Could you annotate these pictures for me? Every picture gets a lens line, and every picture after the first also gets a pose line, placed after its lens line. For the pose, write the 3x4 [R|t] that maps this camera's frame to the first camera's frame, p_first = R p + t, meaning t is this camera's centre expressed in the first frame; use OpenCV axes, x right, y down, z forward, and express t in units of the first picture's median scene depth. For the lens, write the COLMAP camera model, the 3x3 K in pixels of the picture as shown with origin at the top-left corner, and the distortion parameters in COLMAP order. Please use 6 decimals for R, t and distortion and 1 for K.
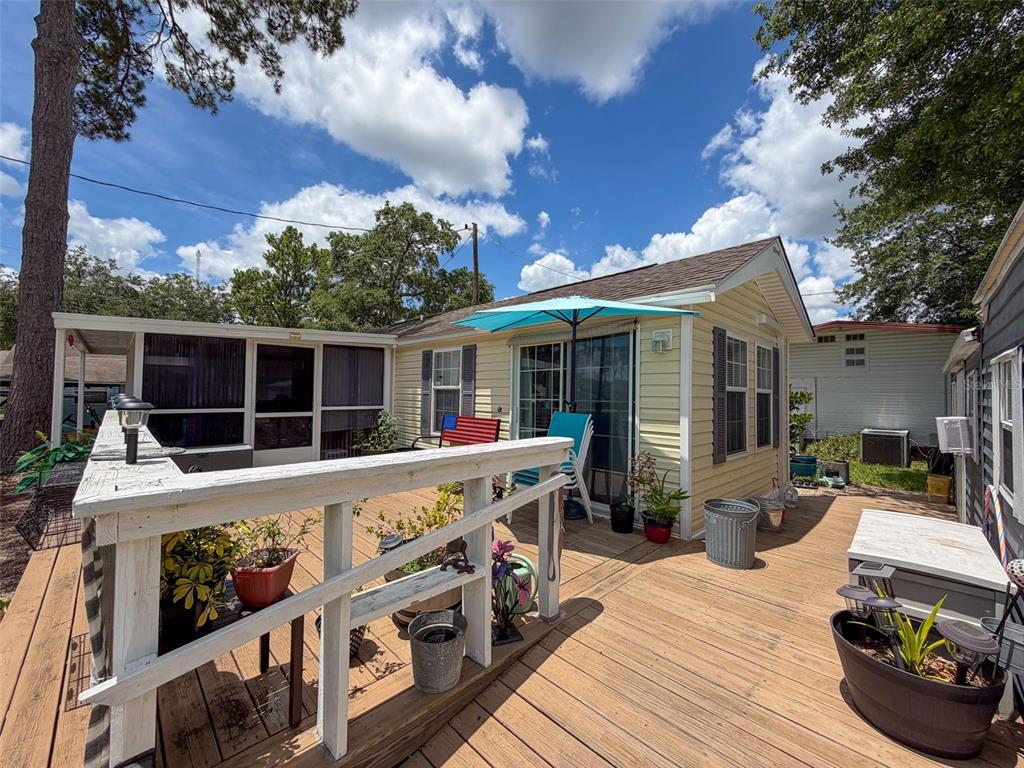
lens RADIAL K [[407.2, 0, 511.1], [0, 407.2, 380.0], [0, 0, 1]] dist [-0.000610, 0.001147]
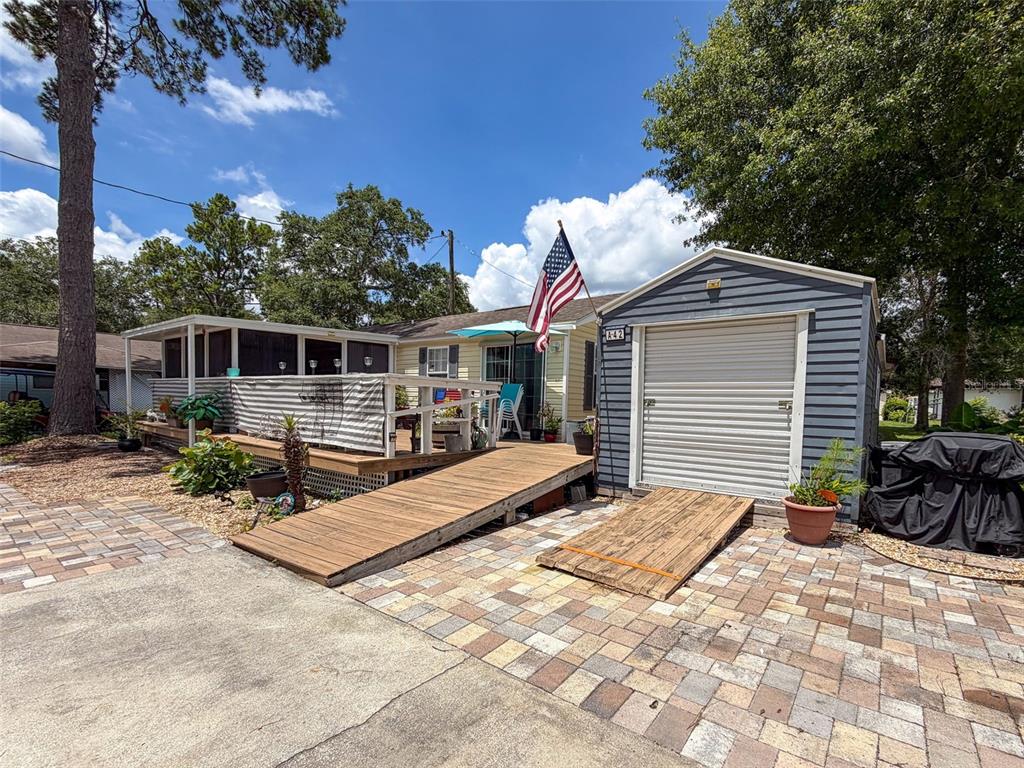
lens RADIAL K [[461.6, 0, 587.3], [0, 461.6, 423.6], [0, 0, 1]] dist [-0.004939, 0.000286]
pose [[0.977497, 0.006997, 0.210835, 0.012618], [-0.022899, 0.997064, 0.073074, 0.036384], [-0.209704, -0.076257, 0.974787, -0.419811]]
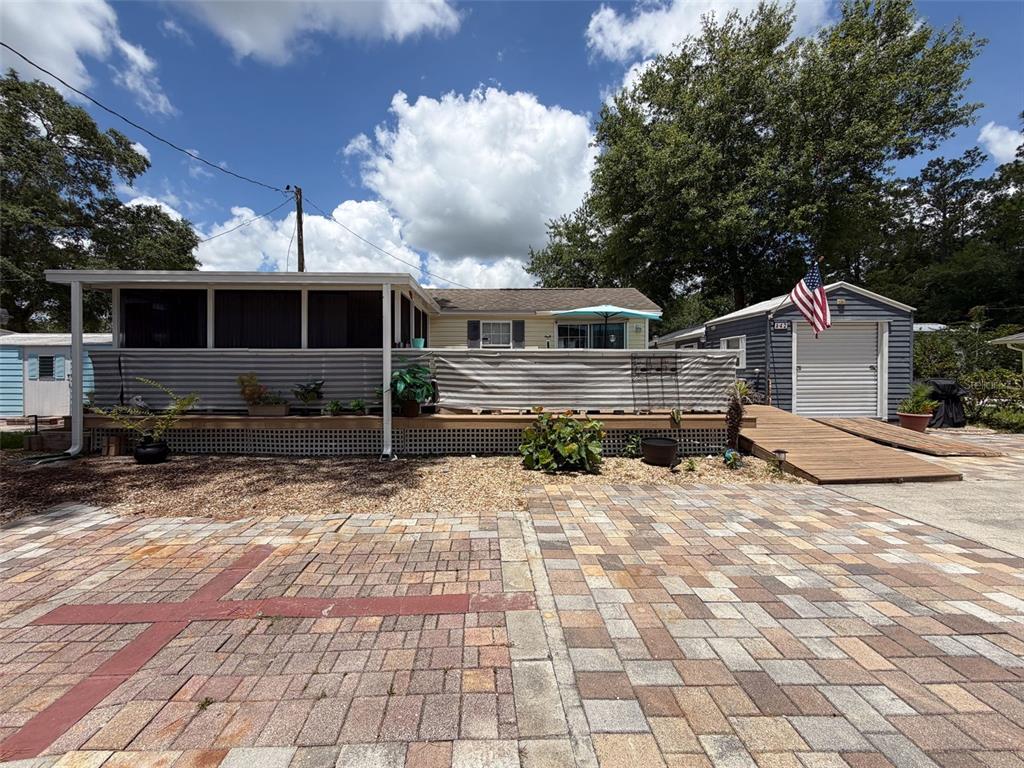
lens RADIAL K [[415.2, 0, 496.6], [0, 415.2, 378.3], [0, 0, 1]] dist [-0.001520, 0.000365]
pose [[0.667881, -0.013804, 0.744140, -0.716322], [-0.011387, 0.999521, 0.028762, 0.050985], [-0.744181, -0.027684, 0.667405, -0.041561]]
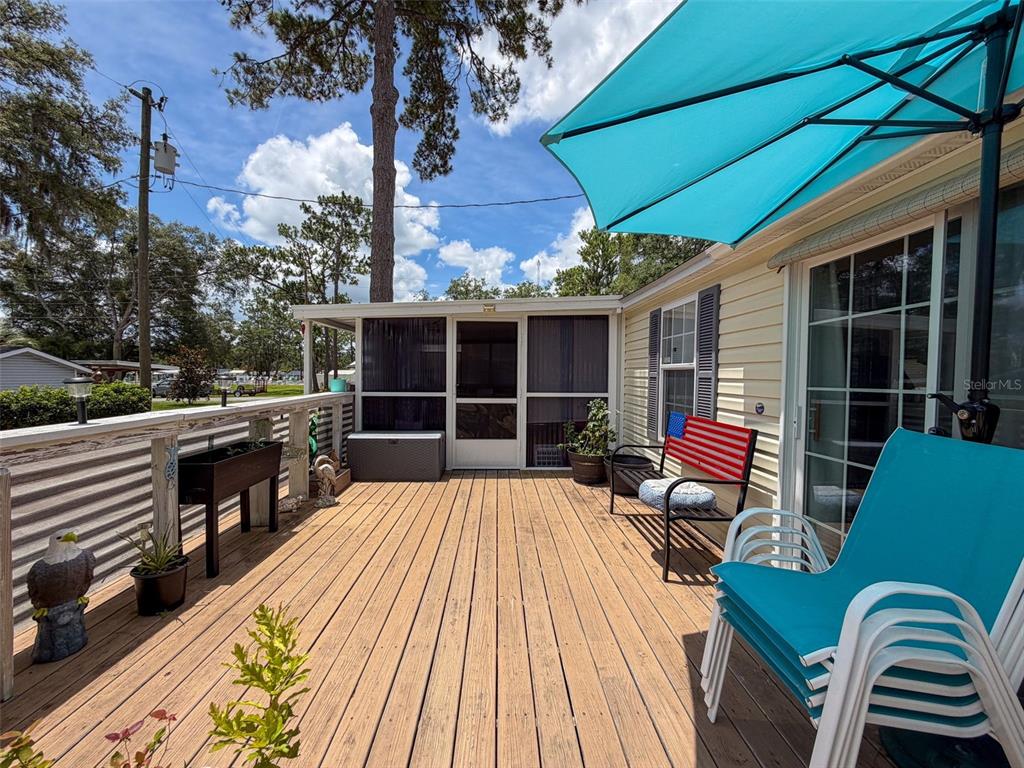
lens RADIAL K [[407.2, 0, 511.8], [0, 407.2, 384.5], [0, 0, 1]] dist [-0.000610, 0.001147]
pose [[0.730135, 0.012450, -0.683189, 0.039942], [0.019198, 0.999066, 0.038724, 0.008928], [0.683033, -0.041390, 0.729214, 0.206463]]
